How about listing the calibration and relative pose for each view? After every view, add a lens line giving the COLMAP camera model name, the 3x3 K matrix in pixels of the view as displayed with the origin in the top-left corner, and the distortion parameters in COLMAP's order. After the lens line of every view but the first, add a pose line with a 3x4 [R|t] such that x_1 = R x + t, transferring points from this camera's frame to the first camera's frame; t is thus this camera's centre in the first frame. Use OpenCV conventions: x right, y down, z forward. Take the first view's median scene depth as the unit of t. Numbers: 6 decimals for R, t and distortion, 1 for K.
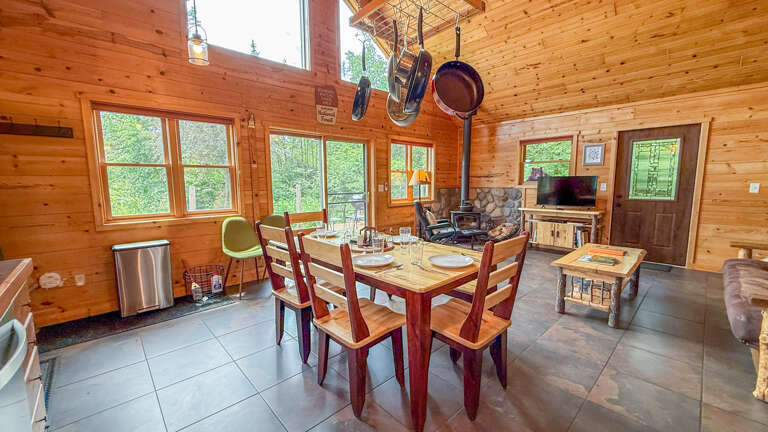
lens RADIAL K [[304.9, 0, 382.0], [0, 304.9, 217.1], [0, 0, 1]] dist [-0.000639, -0.000291]
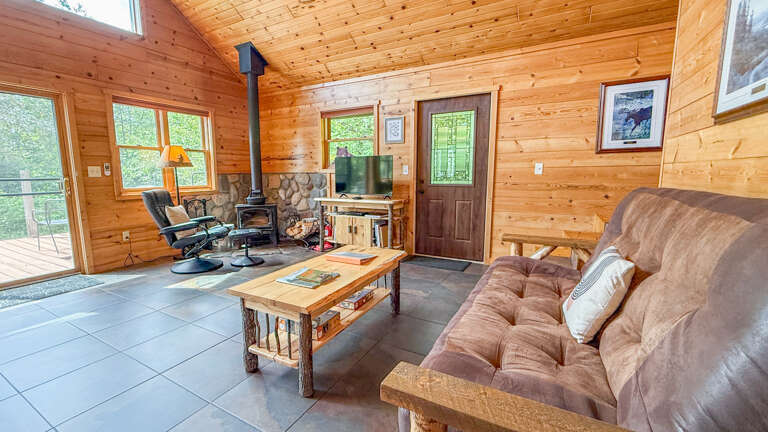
lens RADIAL K [[325.1, 0, 365.3], [0, 325.1, 216.2], [0, 0, 1]] dist [-0.000879, -0.000172]
pose [[0.957773, -0.036554, 0.285194, 0.381779], [0.032109, 0.999279, 0.020247, 0.003687], [-0.285728, -0.010235, 0.958256, 0.201030]]
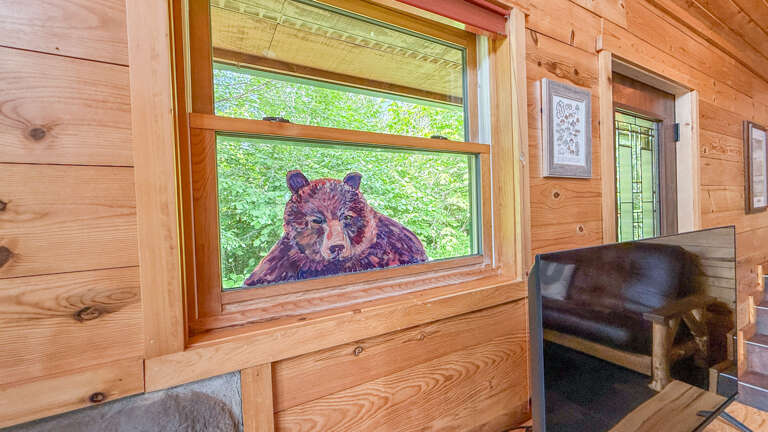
lens RADIAL K [[314.8, 0, 381.7], [0, 314.8, 216.8], [0, 0, 1]] dist [-0.000324, -0.000066]
pose [[0.225522, -0.015121, 0.974121, 0.455713], [0.147663, 0.988858, -0.018836, -0.164527], [-0.962983, 0.148090, 0.225242, 1.134014]]
